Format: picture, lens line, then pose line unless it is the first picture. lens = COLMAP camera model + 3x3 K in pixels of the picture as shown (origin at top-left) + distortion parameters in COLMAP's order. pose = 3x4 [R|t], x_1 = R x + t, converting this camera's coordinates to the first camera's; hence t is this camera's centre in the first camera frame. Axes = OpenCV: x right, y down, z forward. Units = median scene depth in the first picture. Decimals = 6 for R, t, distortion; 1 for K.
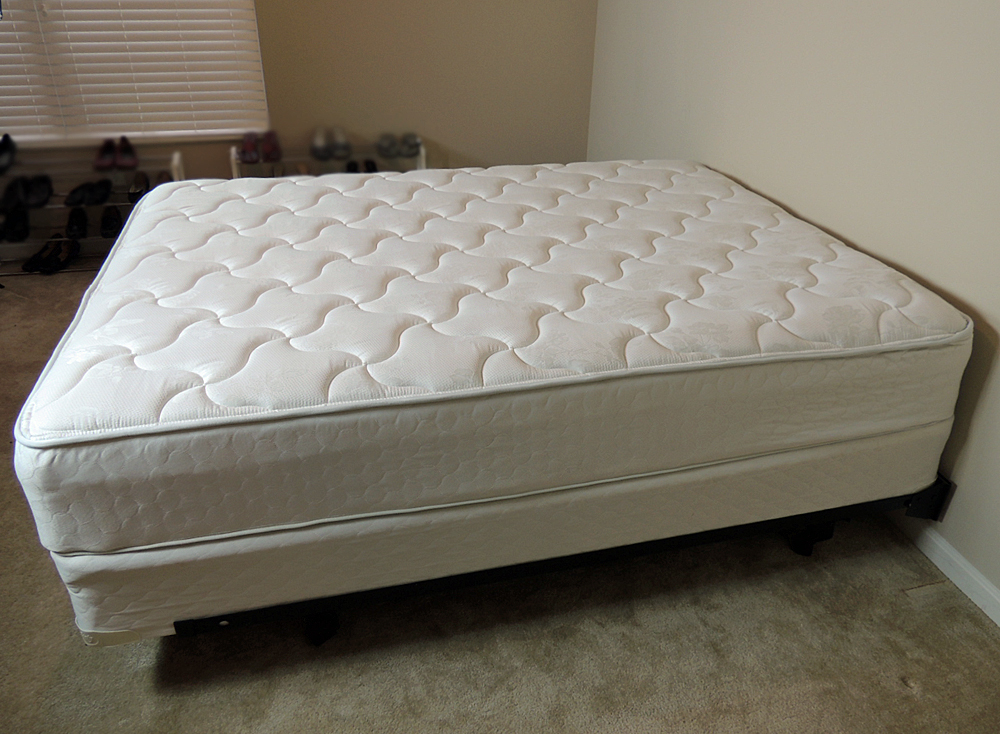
lens RADIAL K [[732.4, 0, 500.6], [0, 732.4, 366.8], [0, 0, 1]] dist [-0.022049, 0.003777]
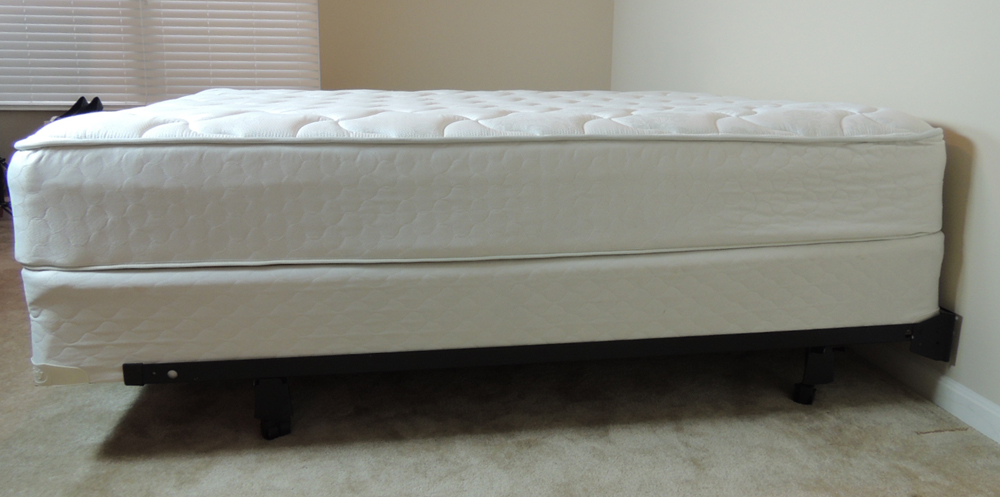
lens RADIAL K [[731.5, 0, 501.2], [0, 731.5, 248.1], [0, 0, 1]] dist [-0.015802, -0.004273]
pose [[0.995433, 0.015104, -0.094258, 0.144614], [-0.043248, 0.951614, -0.304238, 0.442020], [0.085102, 0.306925, 0.947921, 0.046868]]
